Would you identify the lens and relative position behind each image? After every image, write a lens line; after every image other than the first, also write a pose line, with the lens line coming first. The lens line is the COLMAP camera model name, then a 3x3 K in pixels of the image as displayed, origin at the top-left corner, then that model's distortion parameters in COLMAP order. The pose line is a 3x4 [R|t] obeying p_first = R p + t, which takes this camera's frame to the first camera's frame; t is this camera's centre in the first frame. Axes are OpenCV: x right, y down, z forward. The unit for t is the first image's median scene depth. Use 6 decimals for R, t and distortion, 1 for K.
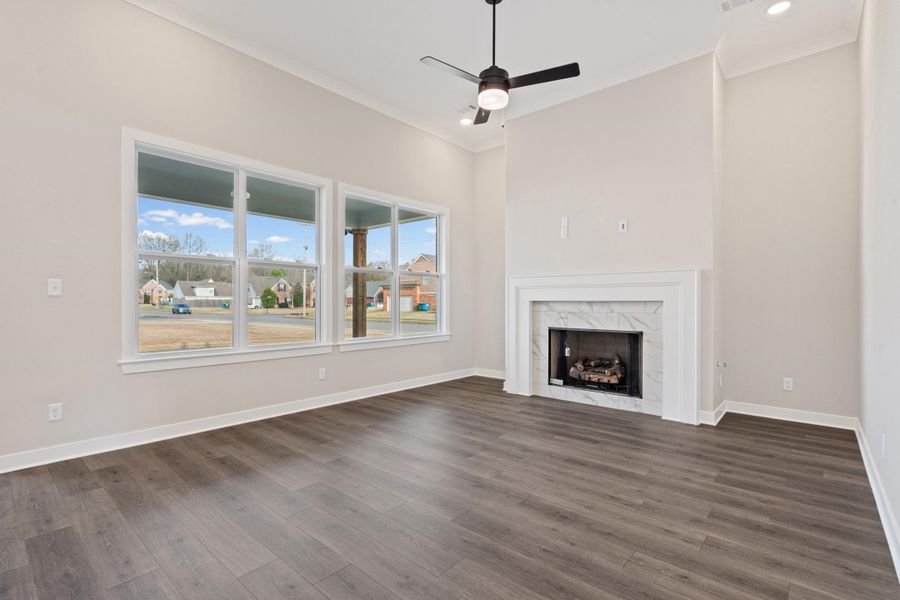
lens RADIAL K [[422.3, 0, 443.8], [0, 422.3, 306.8], [0, 0, 1]] dist [-0.005243, -0.000527]
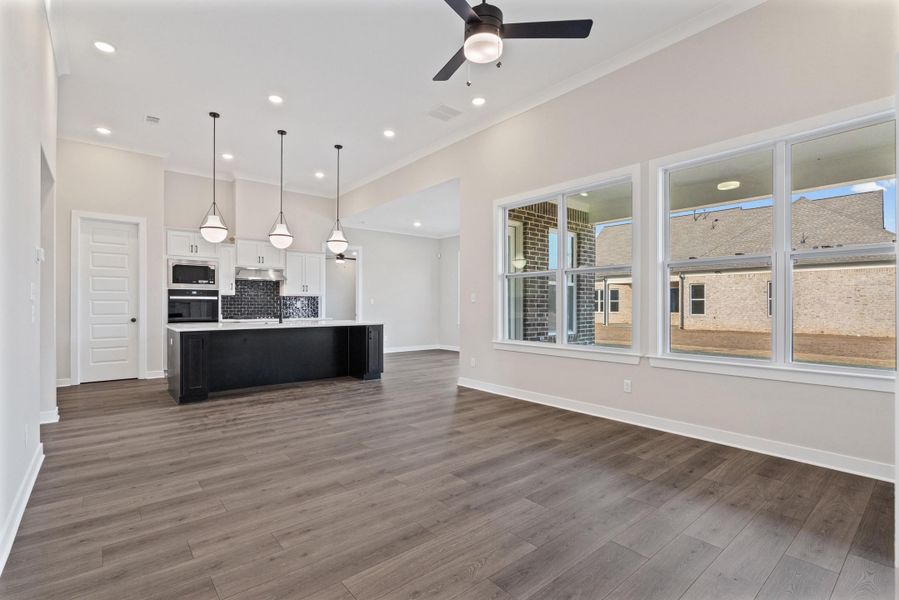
lens RADIAL K [[421.8, 0, 443.3], [0, 421.8, 306.8], [0, 0, 1]] dist [-0.005243, -0.000527]
pose [[-0.160283, 0.001276, -0.987070, 0.637536], [-0.012115, 0.999921, 0.003260, -0.006654], [0.986997, 0.012480, -0.160255, 0.741409]]
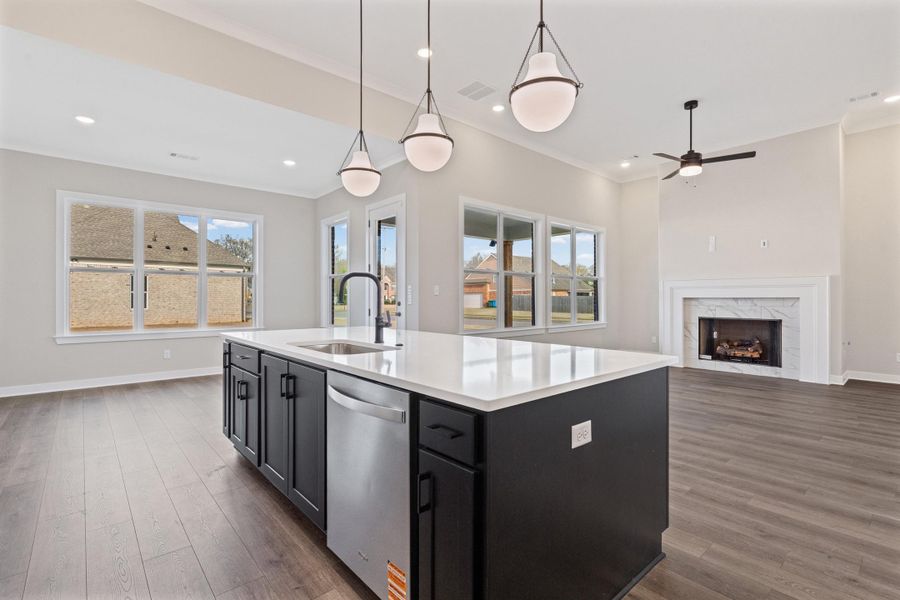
lens RADIAL K [[413.6, 0, 448.3], [0, 413.6, 299.2], [0, 0, 1]] dist [0.000550, 0.000409]
pose [[0.991939, -0.001715, -0.126701, -0.413062], [0.000325, 0.999940, -0.010992, 0.005855], [0.126712, 0.010862, 0.991880, -0.460080]]
